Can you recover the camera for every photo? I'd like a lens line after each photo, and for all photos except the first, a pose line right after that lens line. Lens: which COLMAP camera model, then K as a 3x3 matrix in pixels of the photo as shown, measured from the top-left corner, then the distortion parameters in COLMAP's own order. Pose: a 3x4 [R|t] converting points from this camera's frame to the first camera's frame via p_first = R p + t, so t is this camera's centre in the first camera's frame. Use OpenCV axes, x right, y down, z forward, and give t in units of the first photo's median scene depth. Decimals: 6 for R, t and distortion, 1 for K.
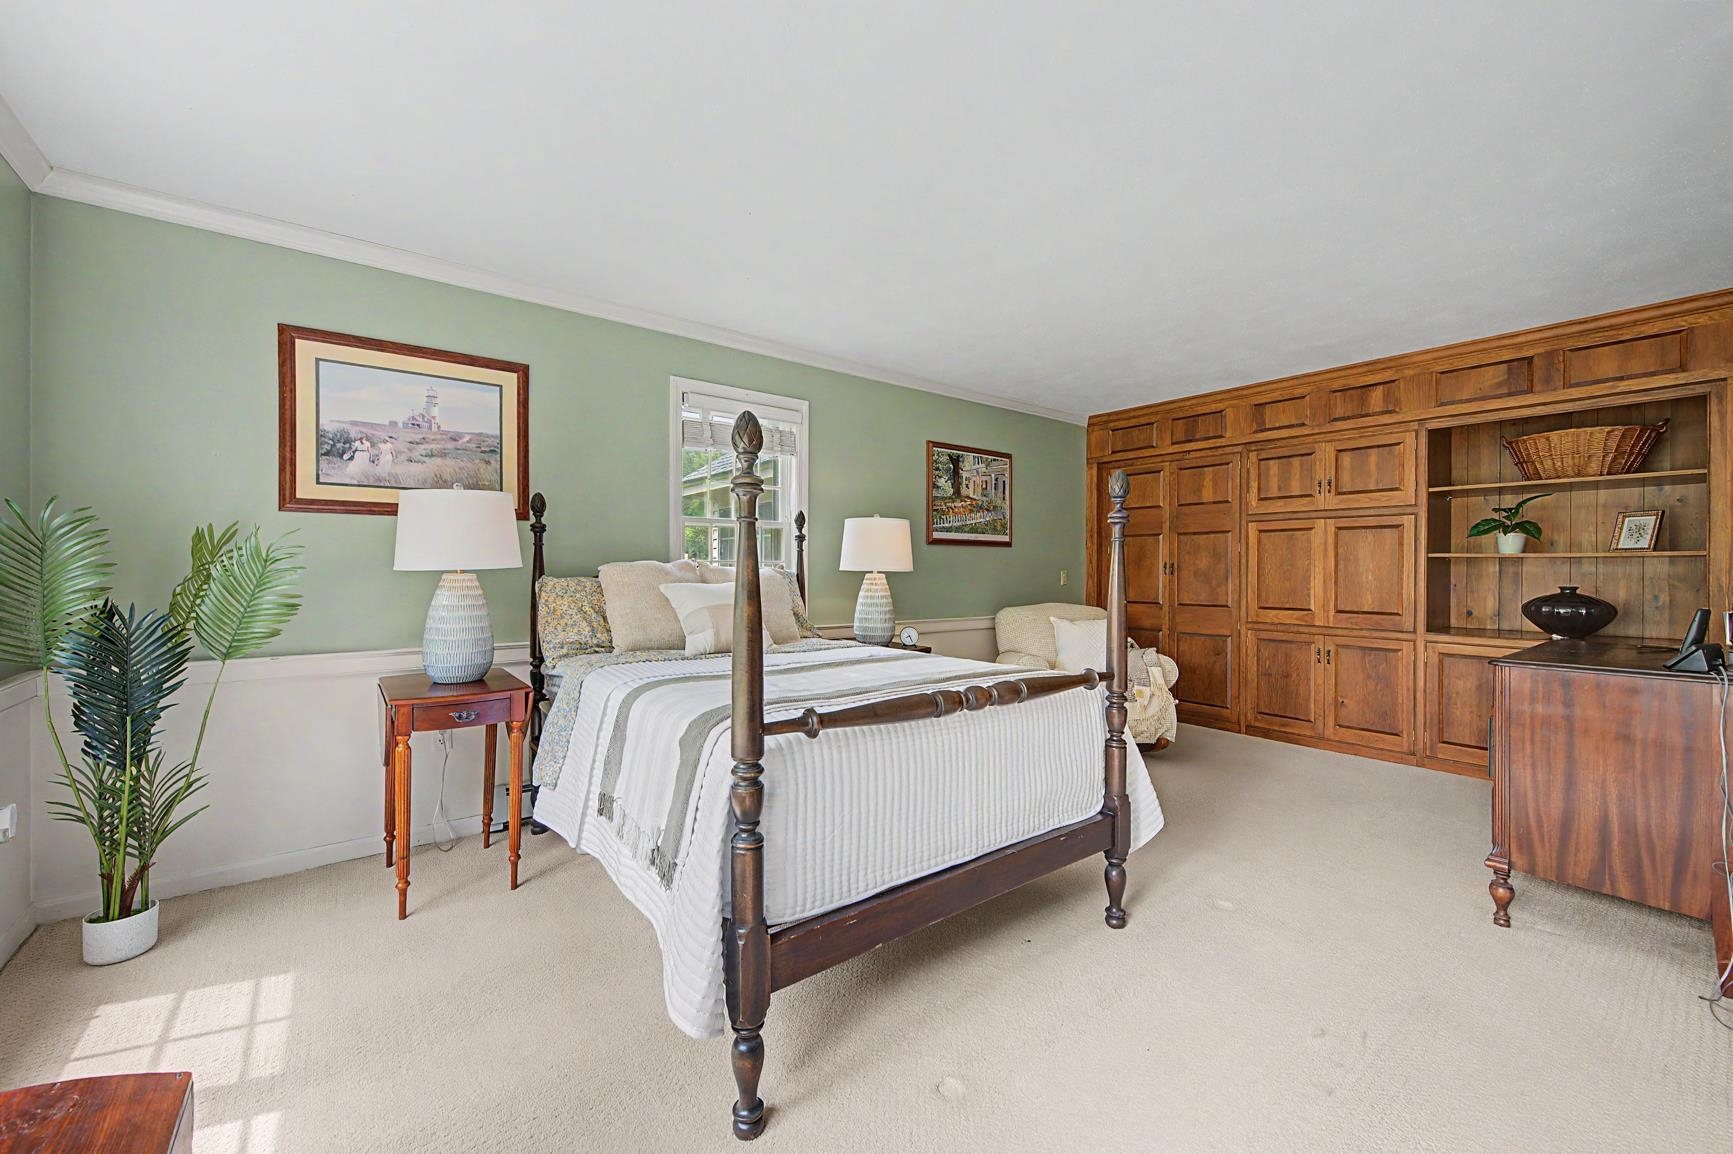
lens RADIAL K [[683.6, 0, 864.7], [0, 683.6, 571.7], [0, 0, 1]] dist [0.002070, 0.000137]
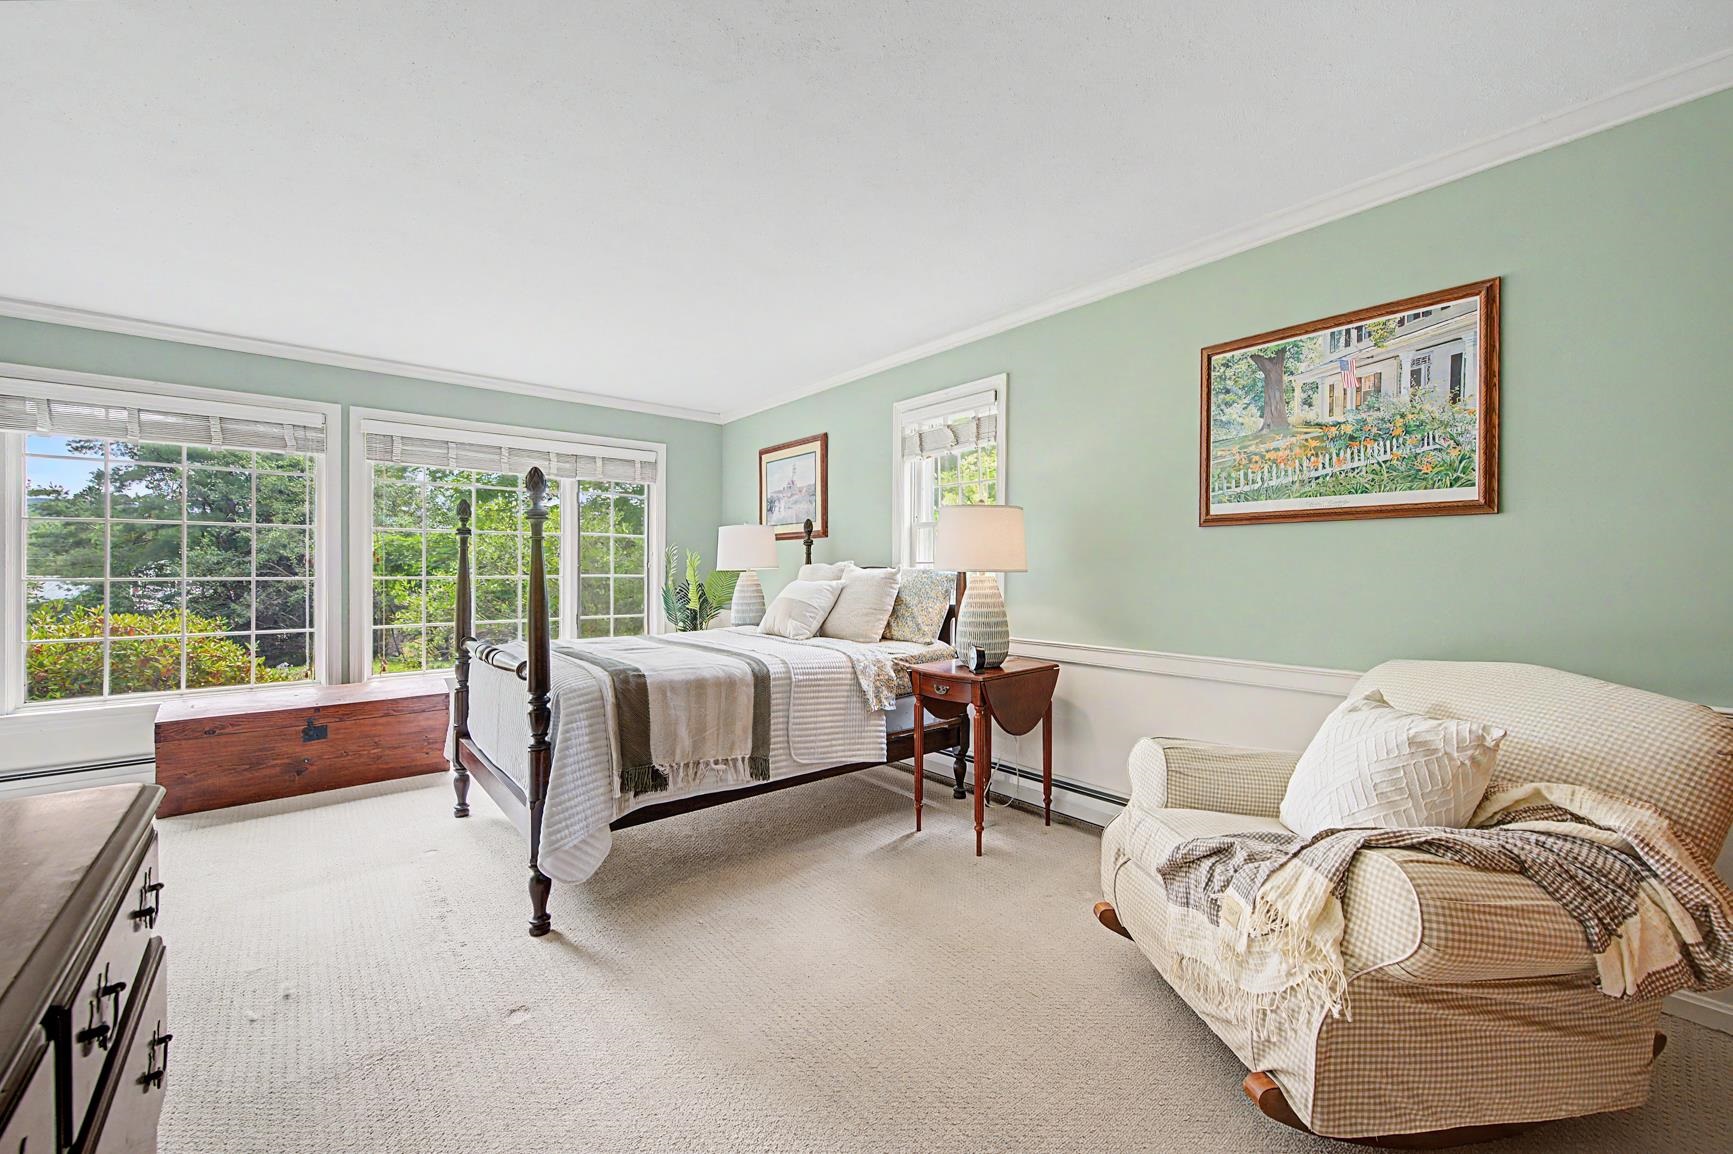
lens RADIAL K [[683.6, 0, 864.8], [0, 683.6, 576.1], [0, 0, 1]] dist [0.002070, 0.000137]
pose [[0.041263, 0.003682, -0.999142, 0.638518], [-0.007246, 0.999968, 0.003386, 0.002512], [0.999122, 0.007100, 0.041289, 0.659807]]
